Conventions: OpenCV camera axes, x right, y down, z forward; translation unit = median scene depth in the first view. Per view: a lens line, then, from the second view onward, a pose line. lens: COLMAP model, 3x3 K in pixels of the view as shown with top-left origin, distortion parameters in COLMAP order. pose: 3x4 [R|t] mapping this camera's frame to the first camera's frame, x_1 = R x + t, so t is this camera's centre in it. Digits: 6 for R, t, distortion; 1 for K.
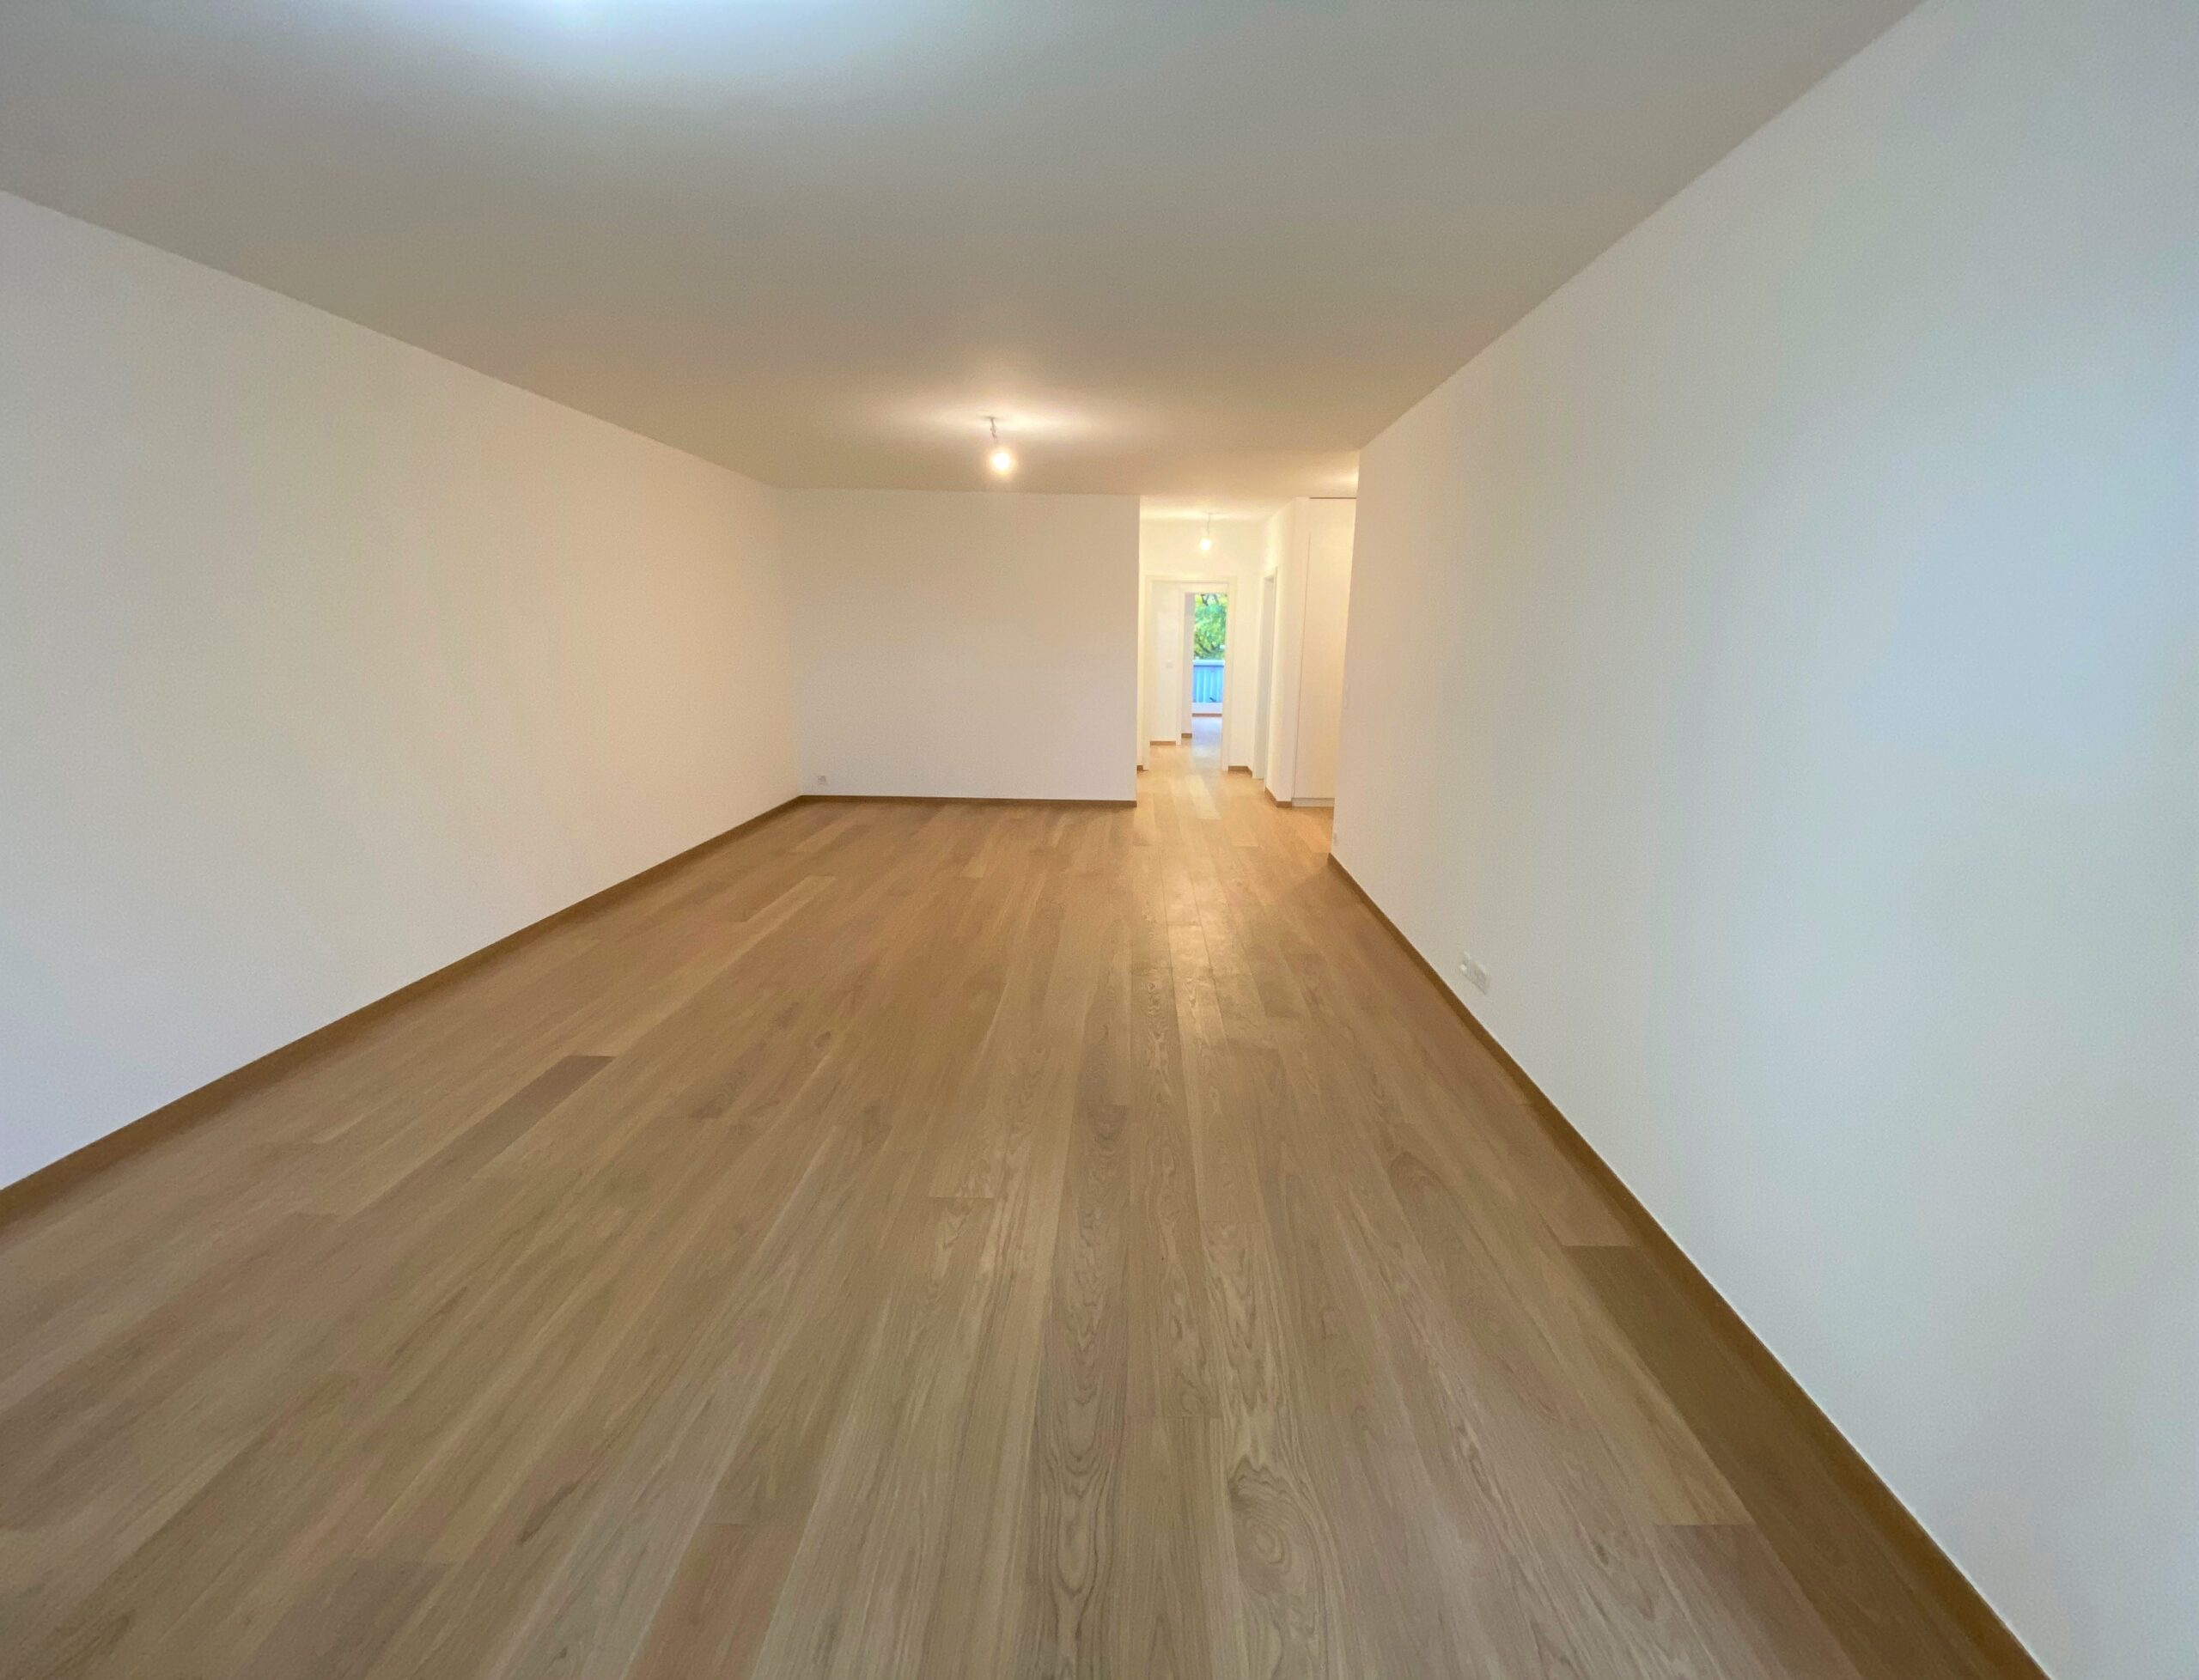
lens RADIAL K [[855.0, 0, 1099.5], [0, 855.0, 840.0], [0, 0, 1]] dist [0.001139, -0.000049]
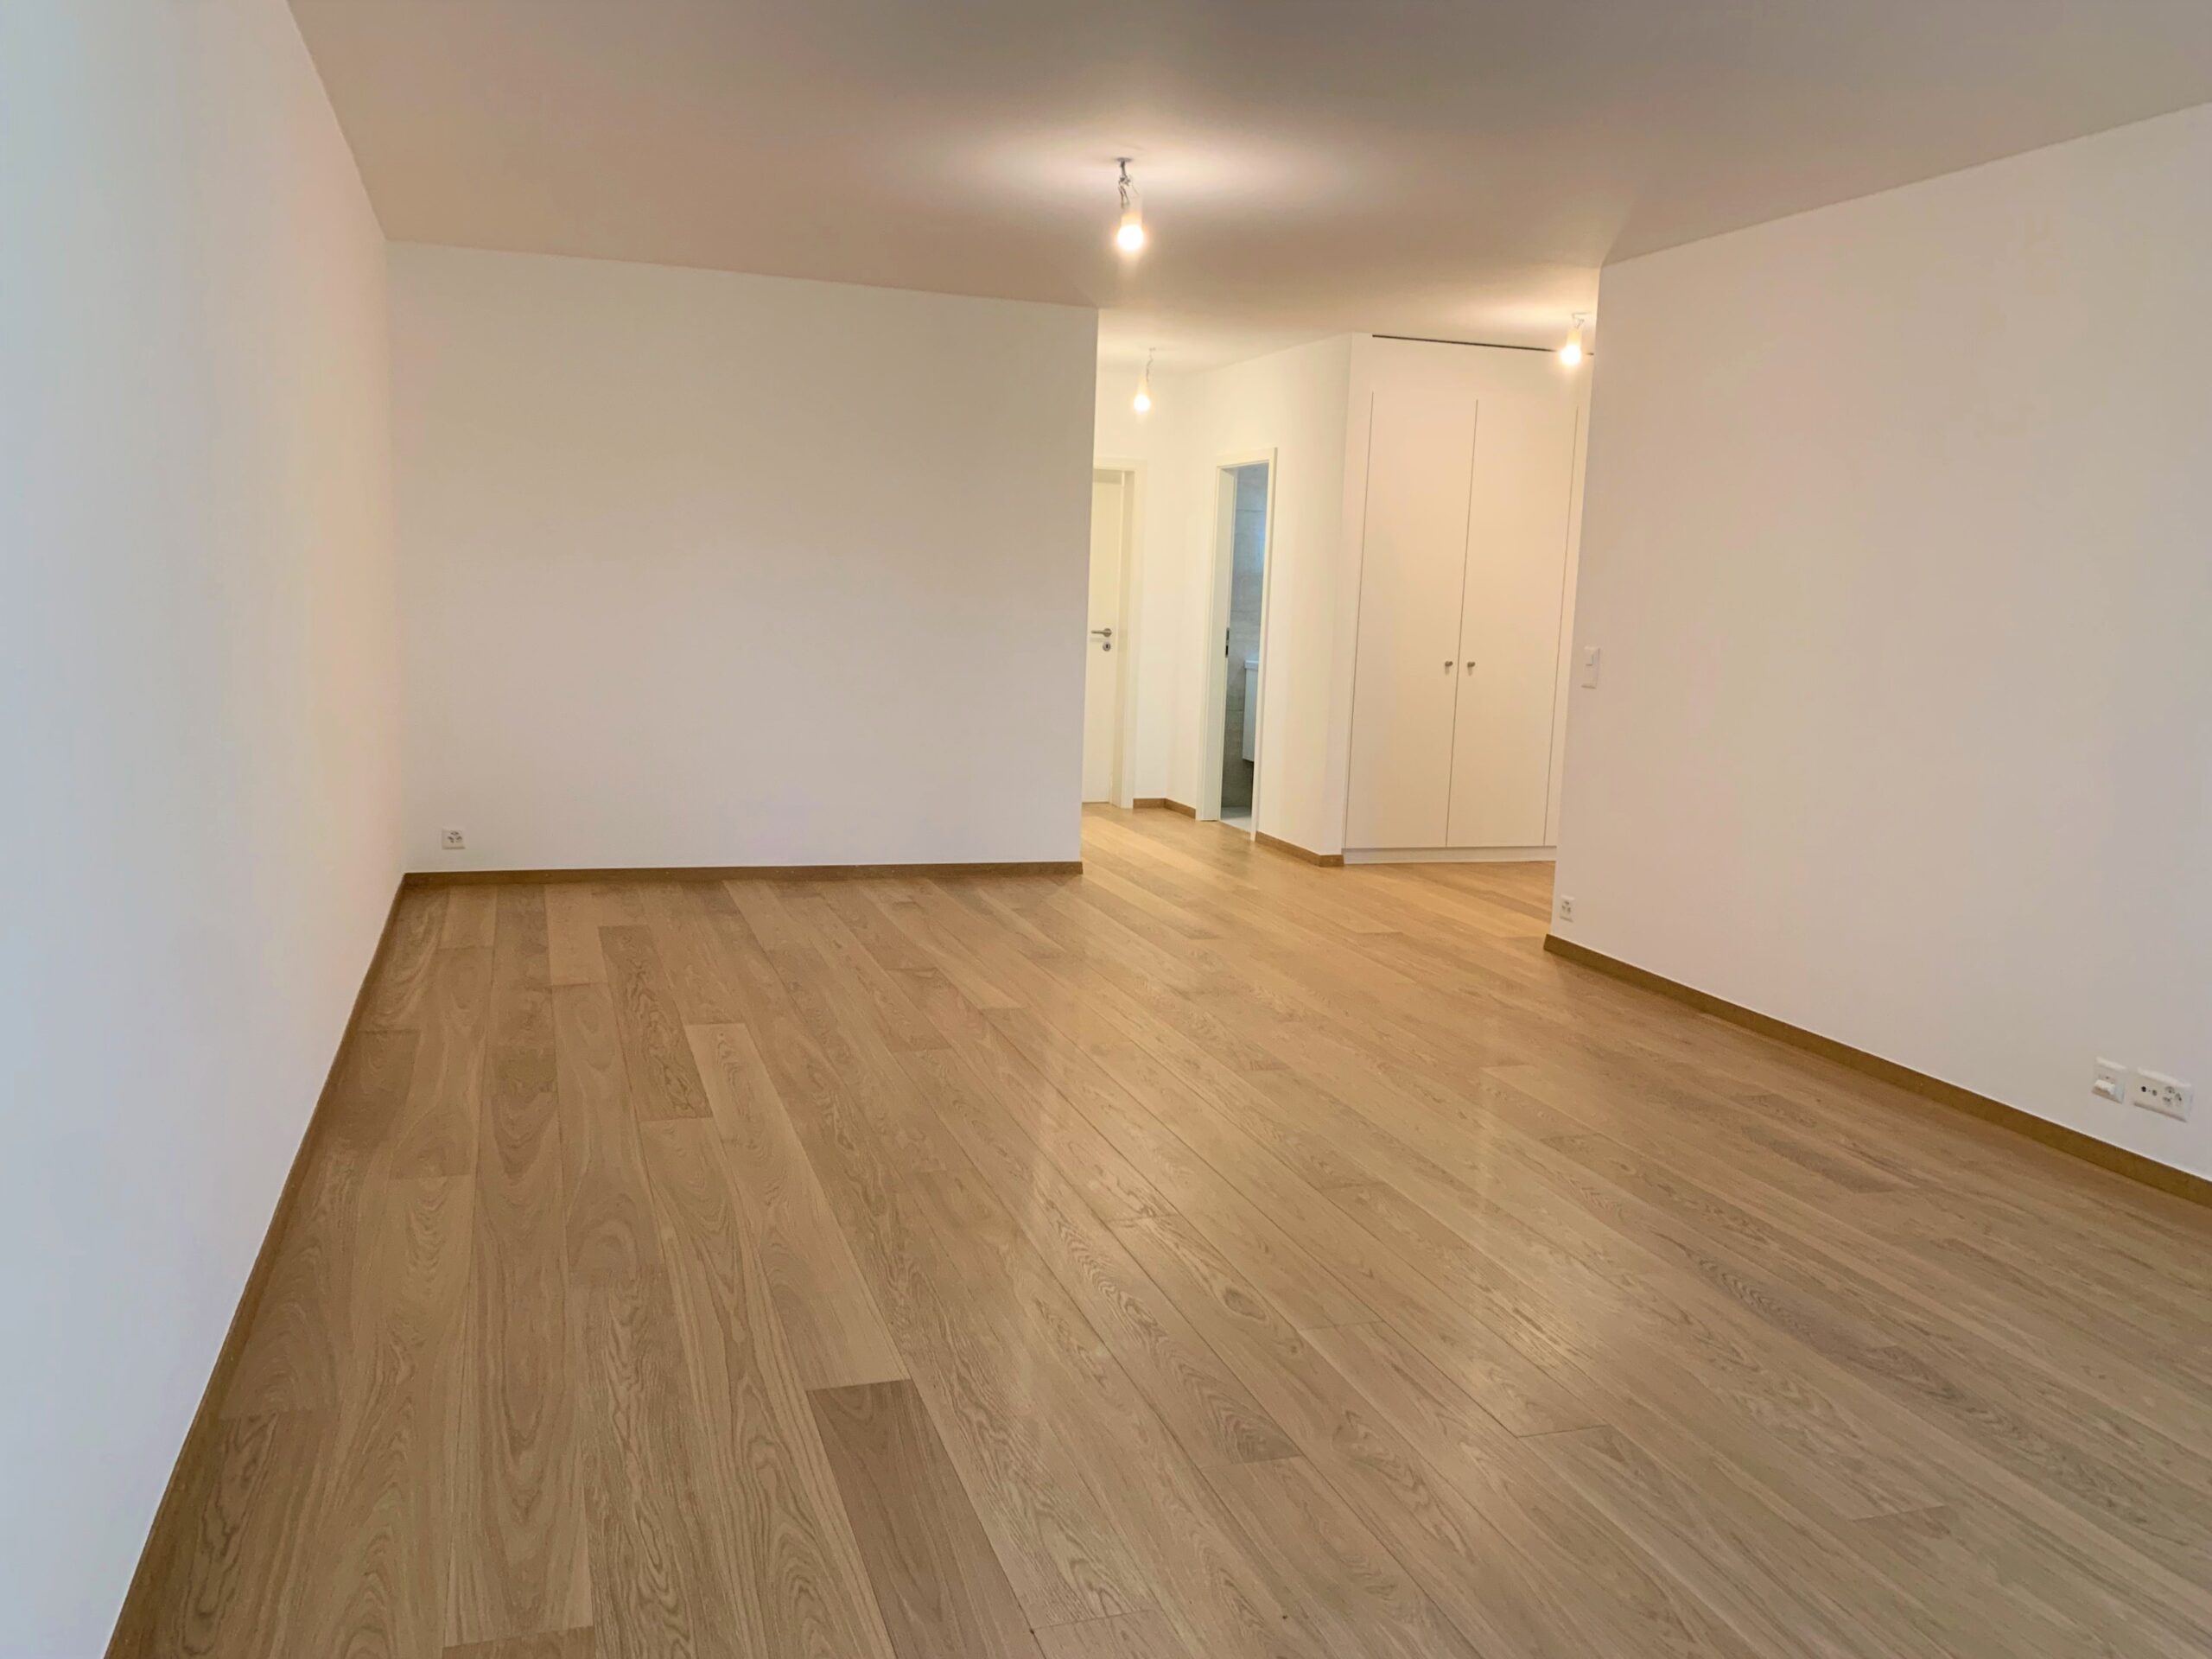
lens RADIAL K [[1619.0, 0, 1106.0], [0, 1619.0, 829.5], [0, 0, 1]] dist [0.008561, -0.001396]
pose [[0.955633, -0.026166, 0.293395, -0.356371], [0.047970, 0.996574, -0.067370, 0.004337], [-0.290627, 0.078455, 0.953614, 0.032113]]
